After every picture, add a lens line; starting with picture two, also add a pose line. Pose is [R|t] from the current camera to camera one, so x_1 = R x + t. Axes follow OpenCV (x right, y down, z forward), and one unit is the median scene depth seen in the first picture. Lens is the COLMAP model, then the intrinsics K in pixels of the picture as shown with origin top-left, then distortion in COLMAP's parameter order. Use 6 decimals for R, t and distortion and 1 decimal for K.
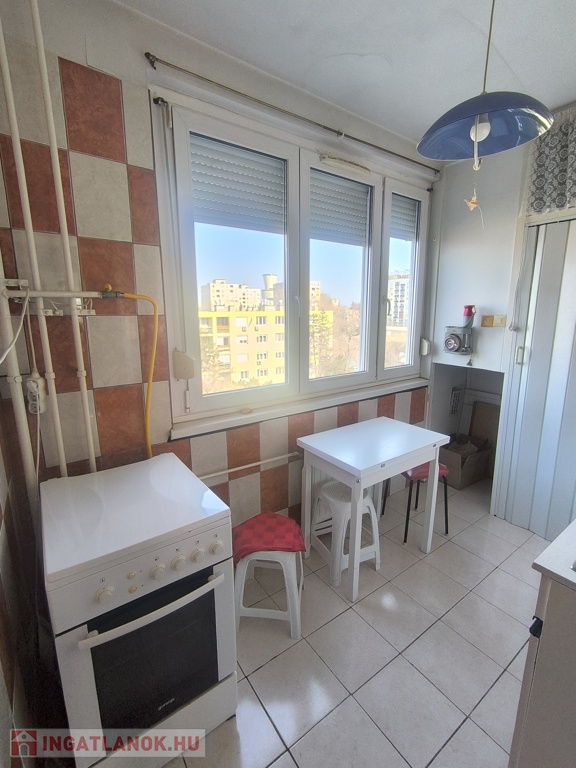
lens RADIAL K [[349.6, 0, 288.3], [0, 349.6, 379.9], [0, 0, 1]] dist [-0.043084, 0.027952]
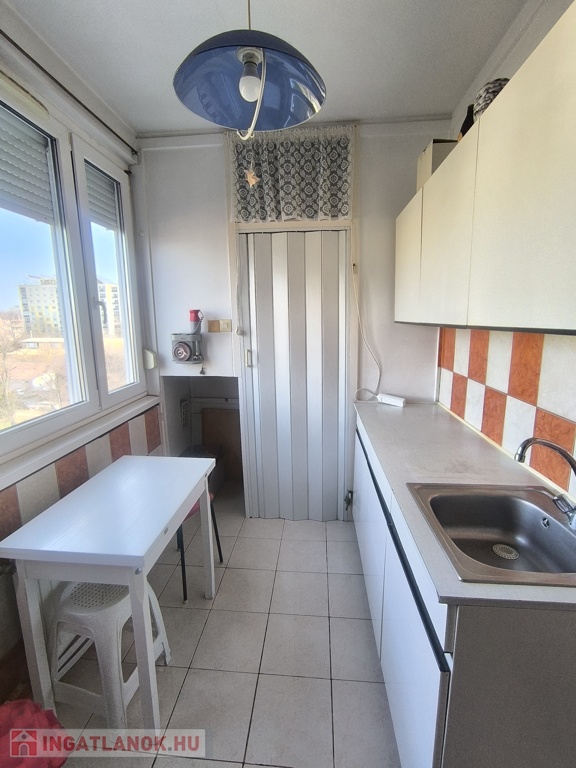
lens RADIAL K [[349.6, 0, 288.3], [0, 349.6, 379.9], [0, 0, 1]] dist [-0.043084, 0.027952]
pose [[0.645516, -0.141226, 0.750576, -0.038178], [0.157928, 0.986197, 0.049738, -0.039015], [-0.747240, 0.086431, 0.658910, 0.220802]]
